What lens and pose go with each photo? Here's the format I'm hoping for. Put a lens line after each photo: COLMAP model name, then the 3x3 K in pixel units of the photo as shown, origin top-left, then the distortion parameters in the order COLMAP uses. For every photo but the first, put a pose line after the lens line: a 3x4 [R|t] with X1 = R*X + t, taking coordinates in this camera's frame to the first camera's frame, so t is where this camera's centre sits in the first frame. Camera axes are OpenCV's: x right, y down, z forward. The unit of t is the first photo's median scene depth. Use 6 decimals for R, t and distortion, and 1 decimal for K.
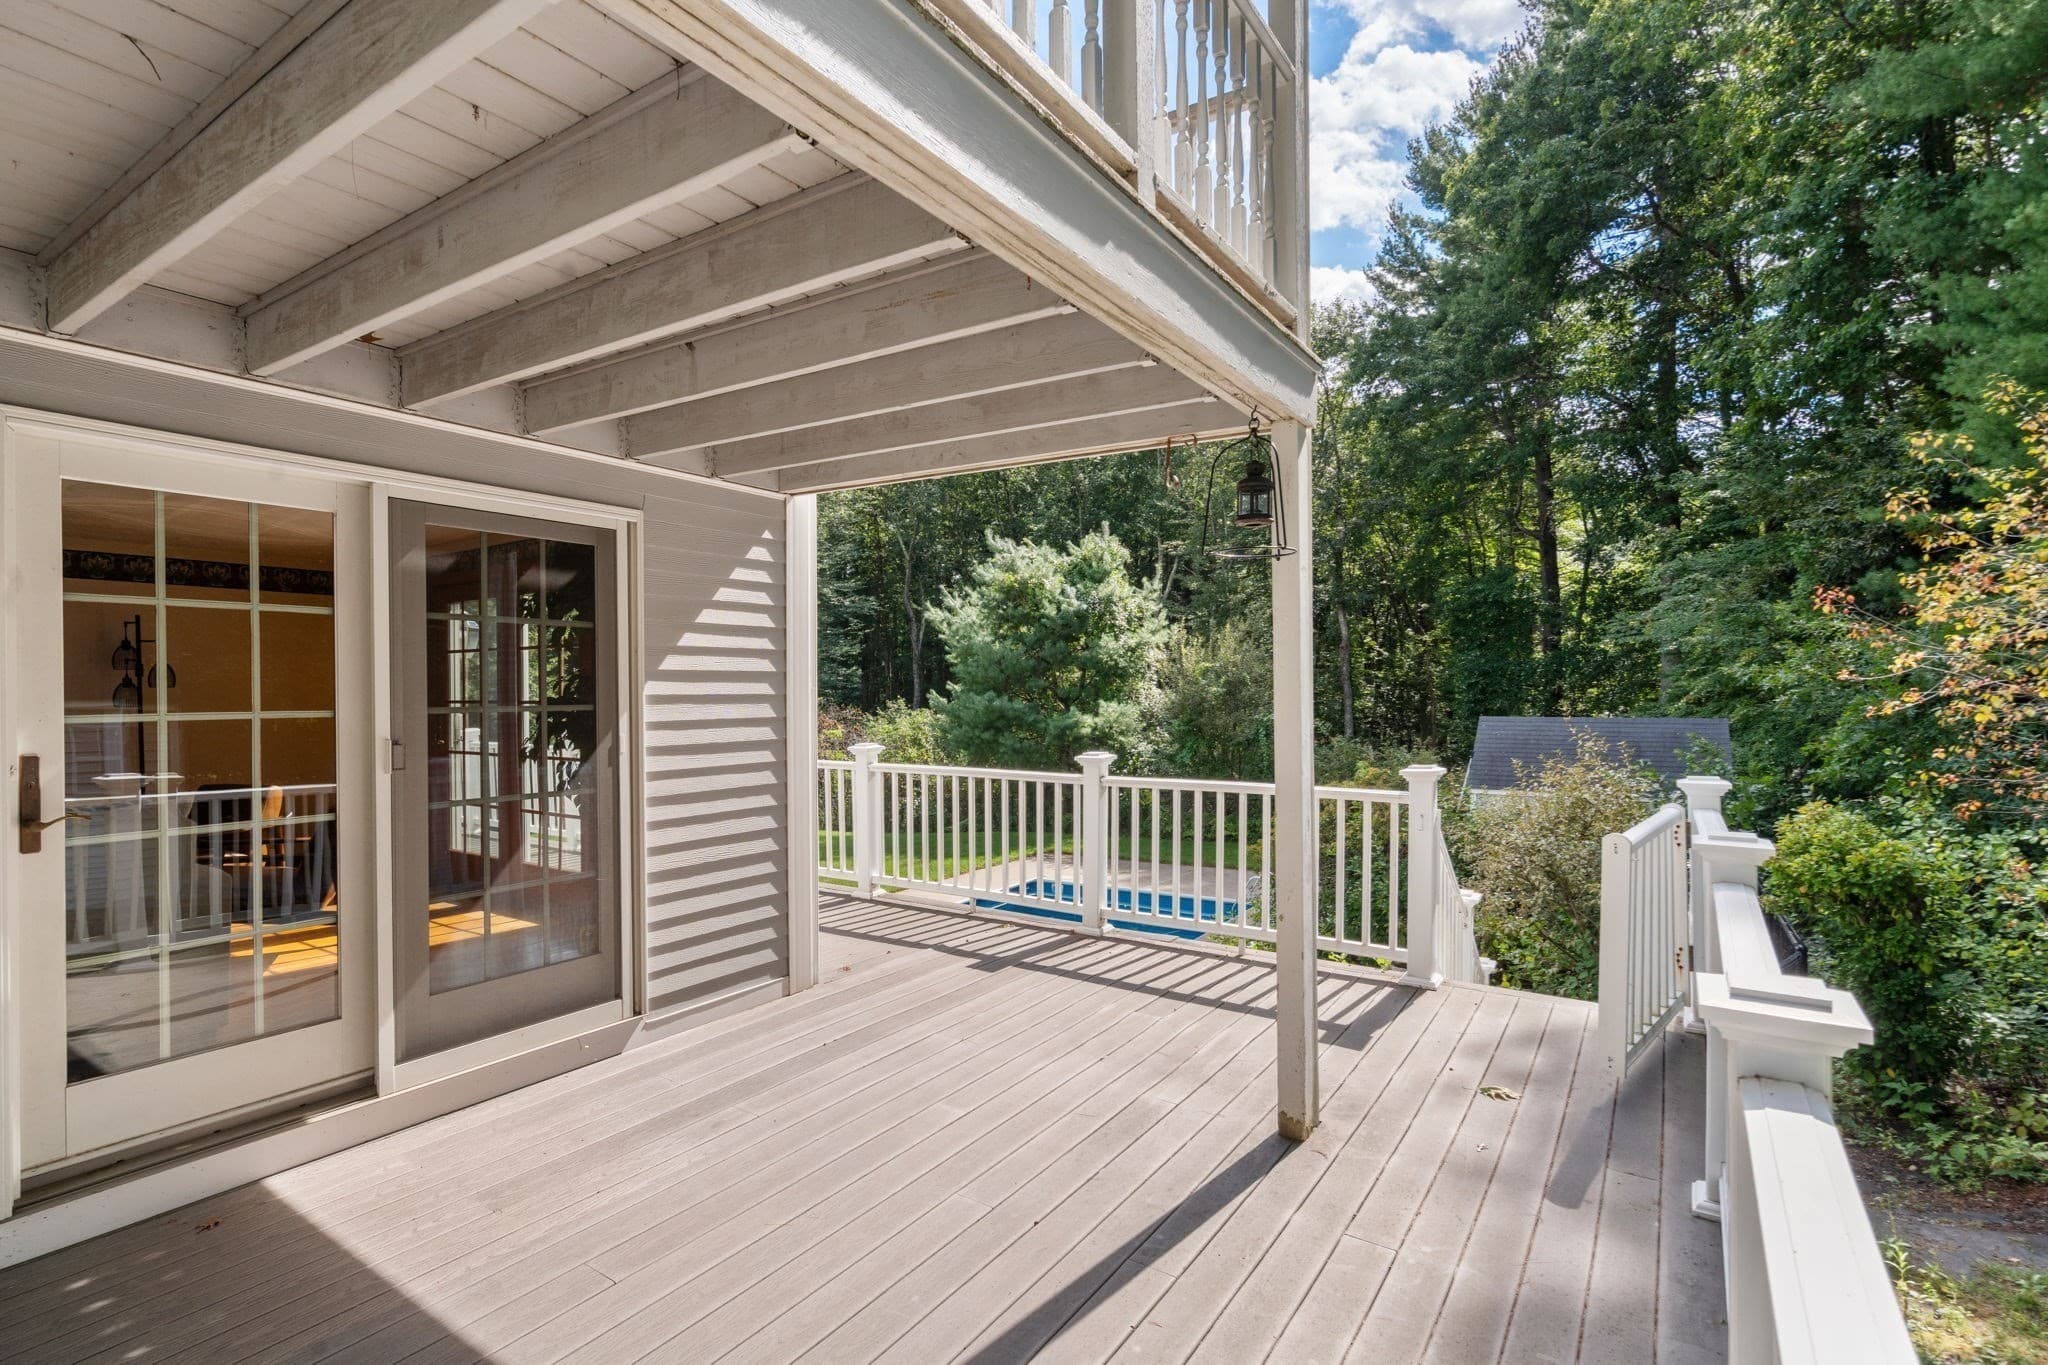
lens RADIAL K [[1003.5, 0, 1008.3], [0, 1003.5, 678.2], [0, 0, 1]] dist [0.000723, 0.015533]
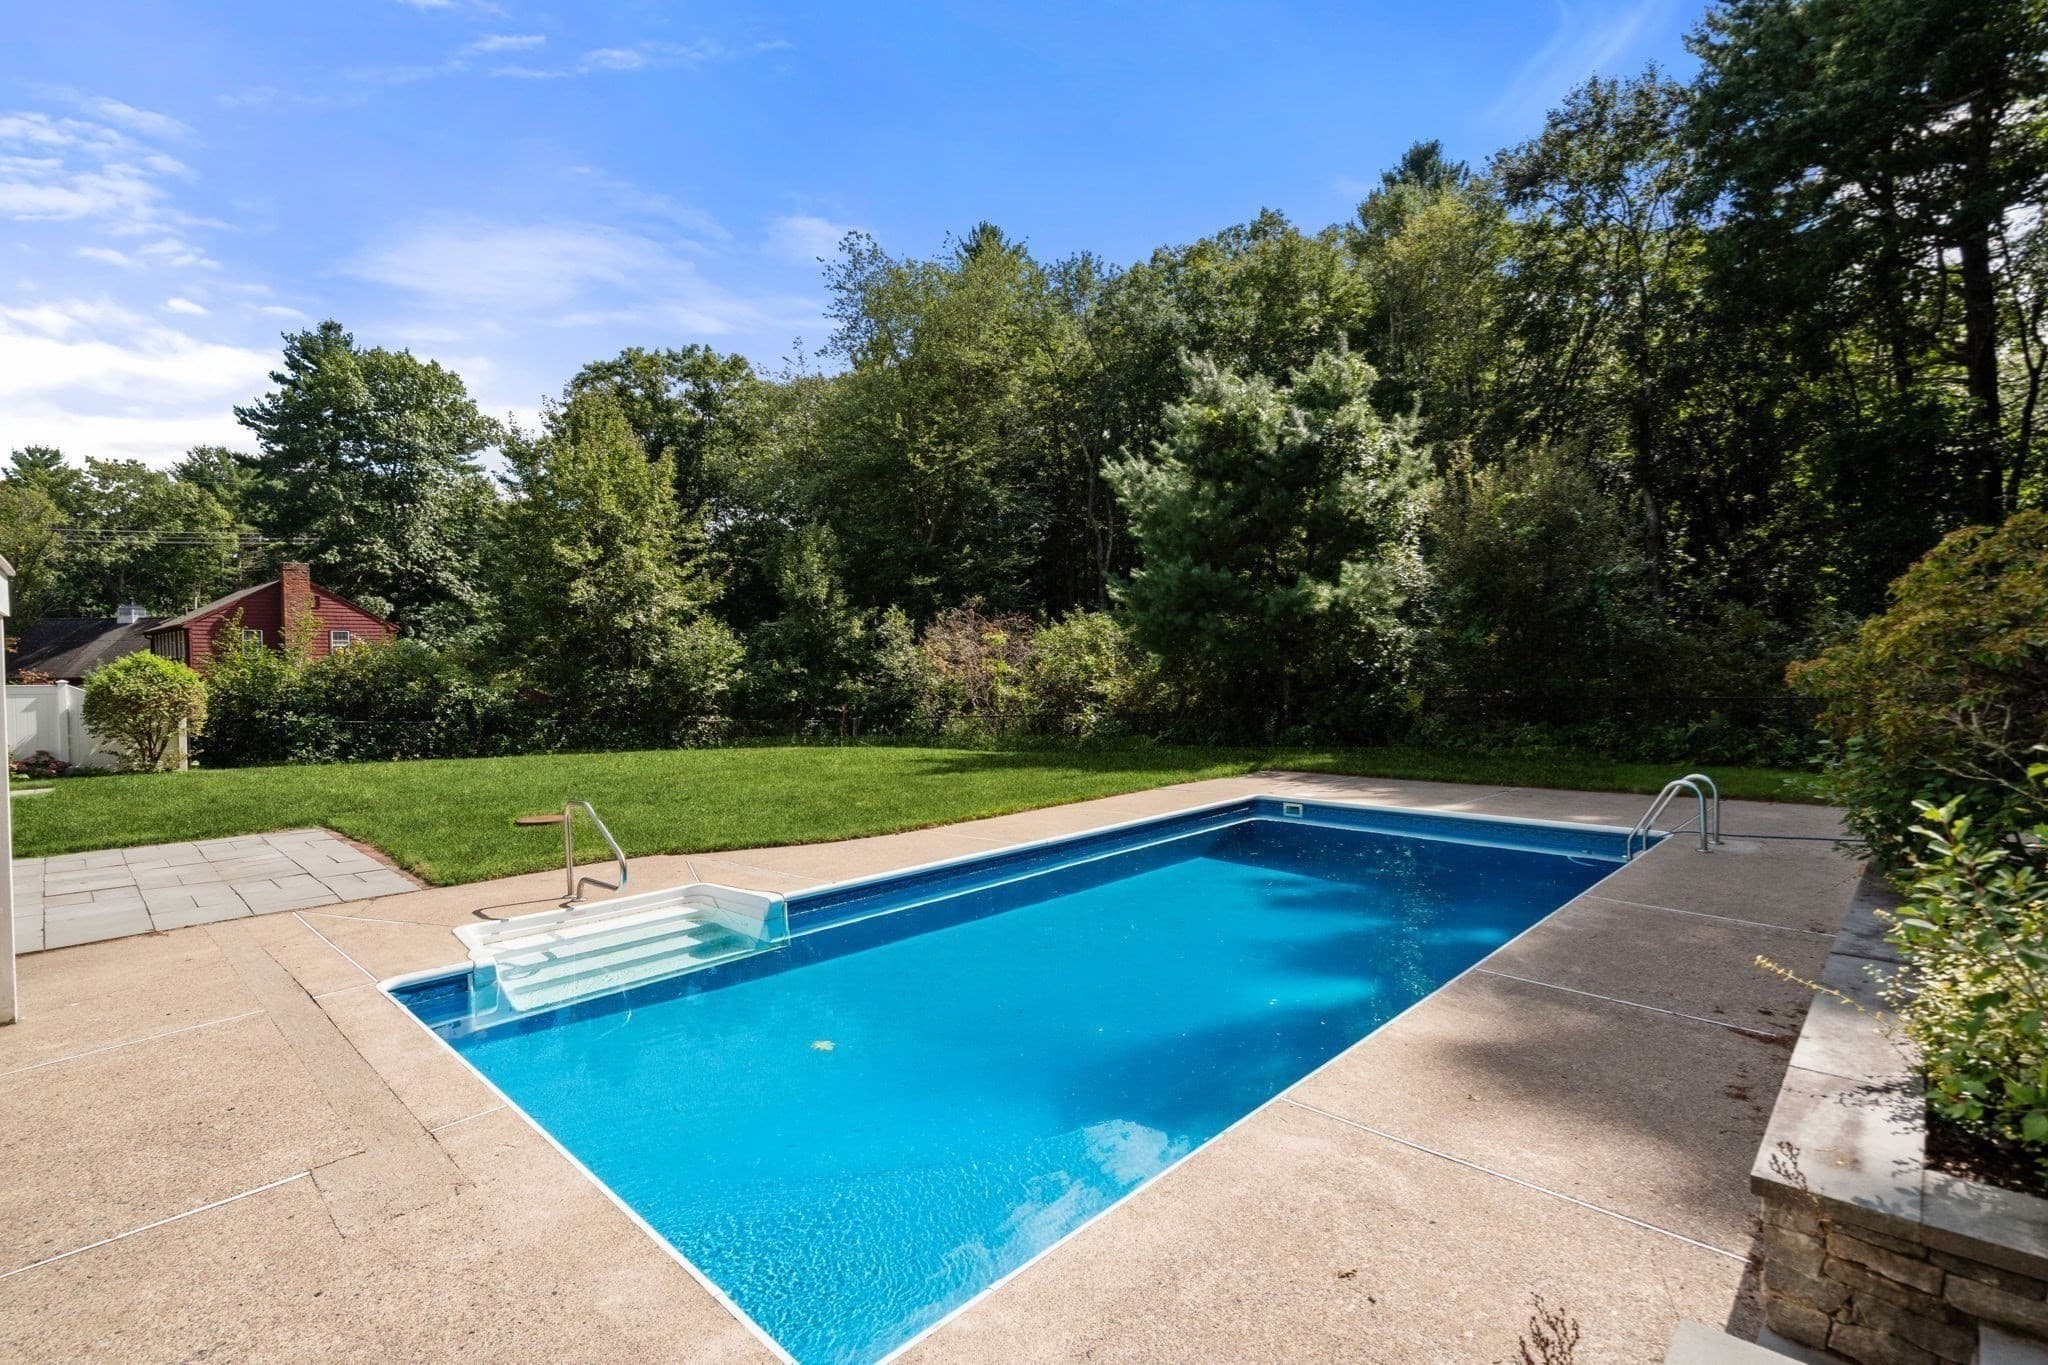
lens RADIAL K [[954.6, 0, 1009.2], [0, 954.6, 679.2], [0, 0, 1]] dist [-0.000569, -0.000021]
pose [[0.979941, -0.008369, -0.199110, -0.006219], [0.013572, 0.999601, 0.024779, 0.080020], [0.198823, -0.026984, 0.979664, 0.265107]]
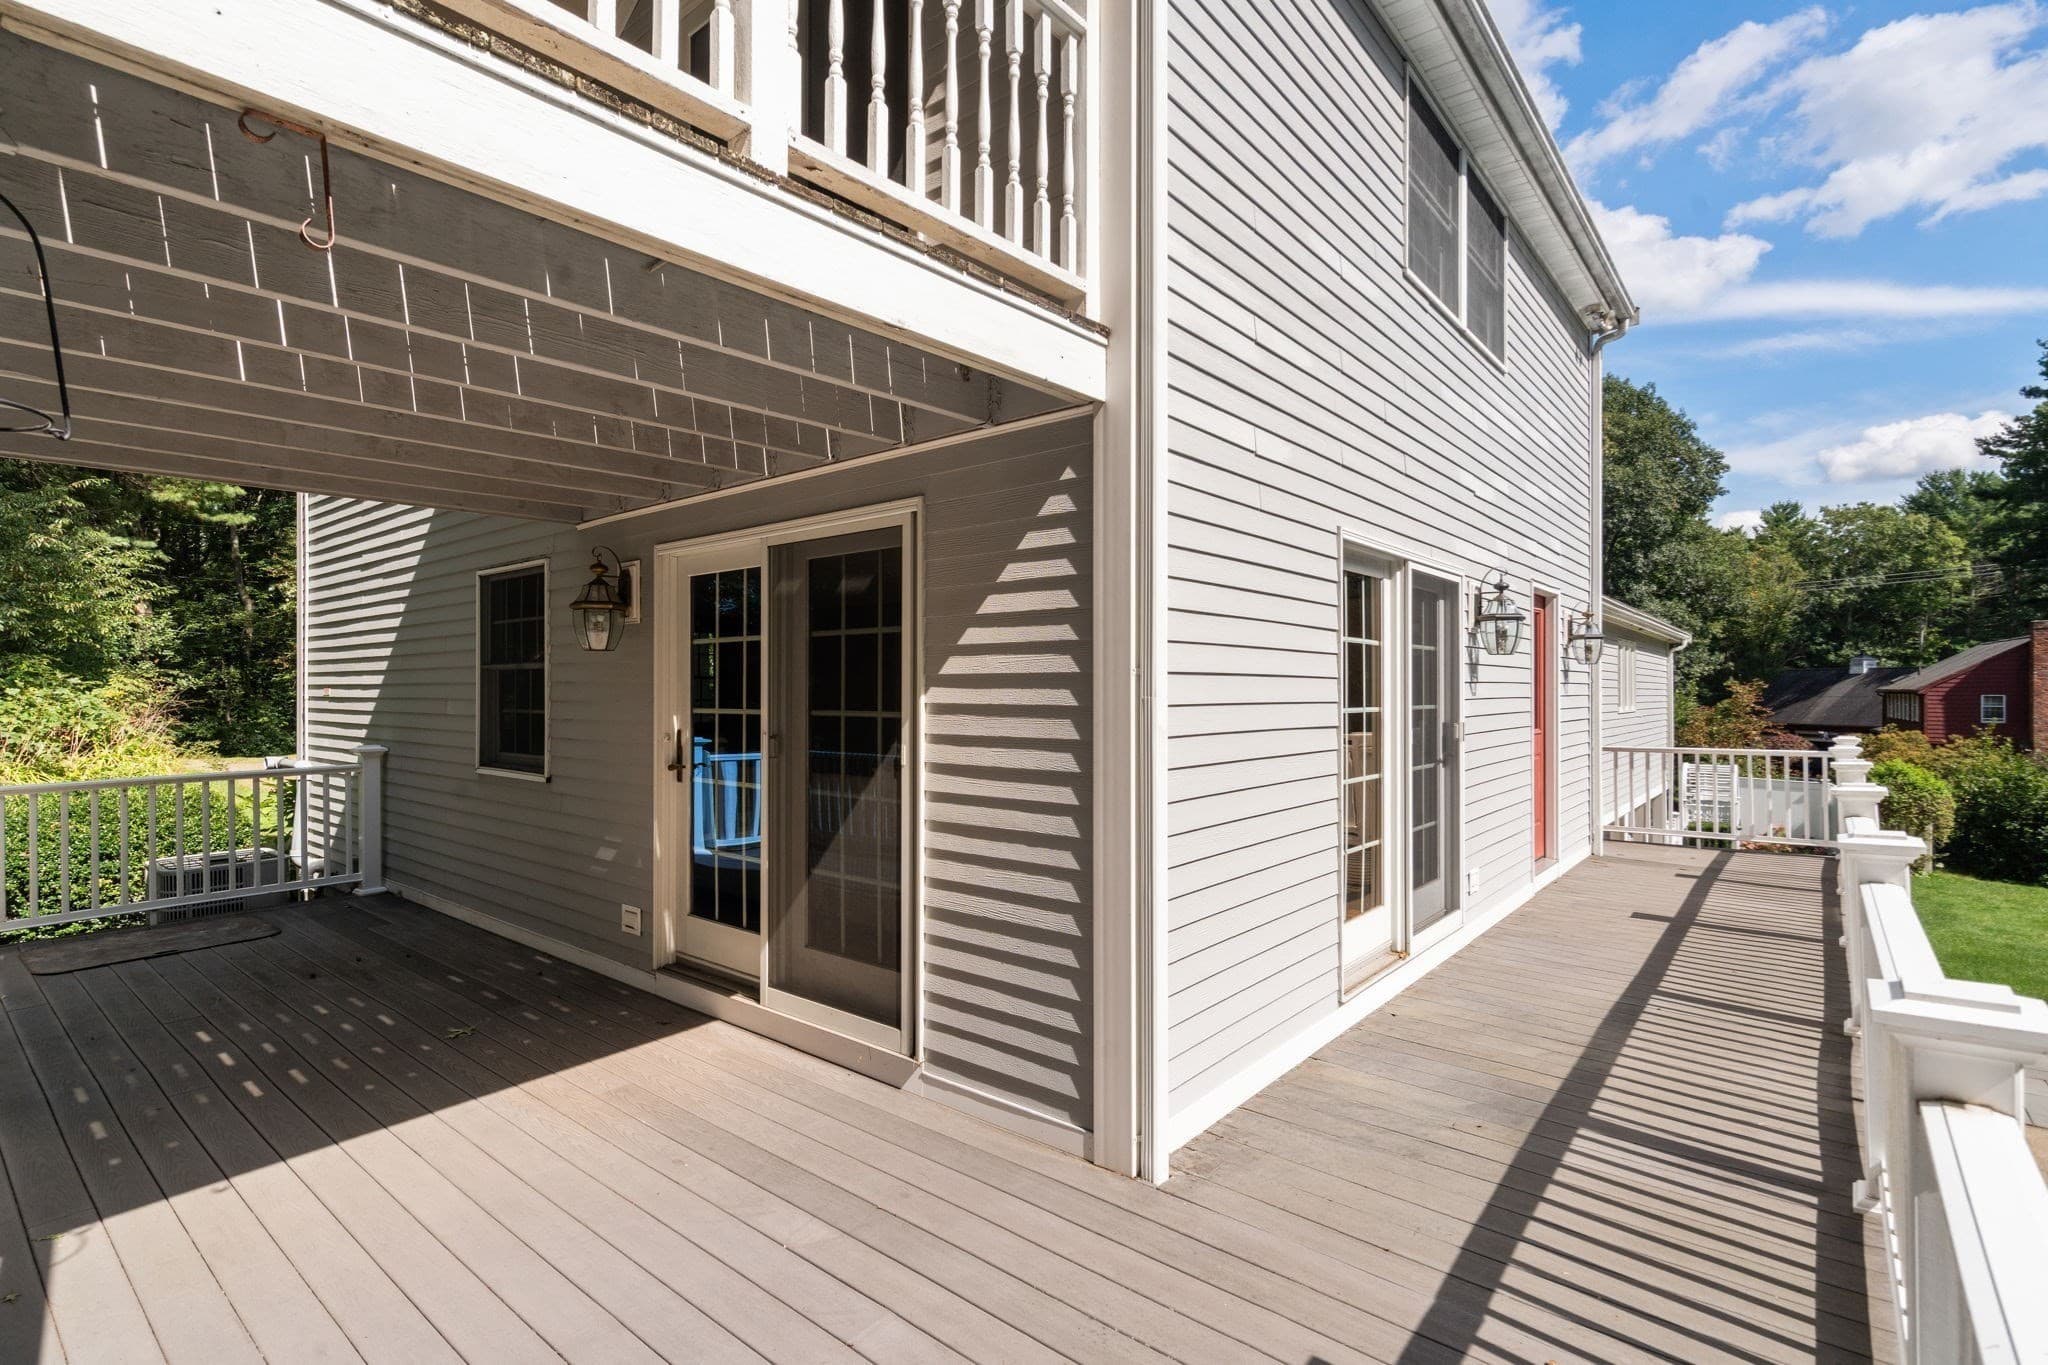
lens RADIAL K [[942.8, 0, 1033.6], [0, 942.8, 698.6], [0, 0, 1]] dist [-0.000286, 0.000714]
pose [[-0.087217, 0.005257, -0.996175, 0.070790], [0.003475, 0.999982, 0.004973, 0.001361], [0.996183, -0.003028, -0.087234, 0.180147]]
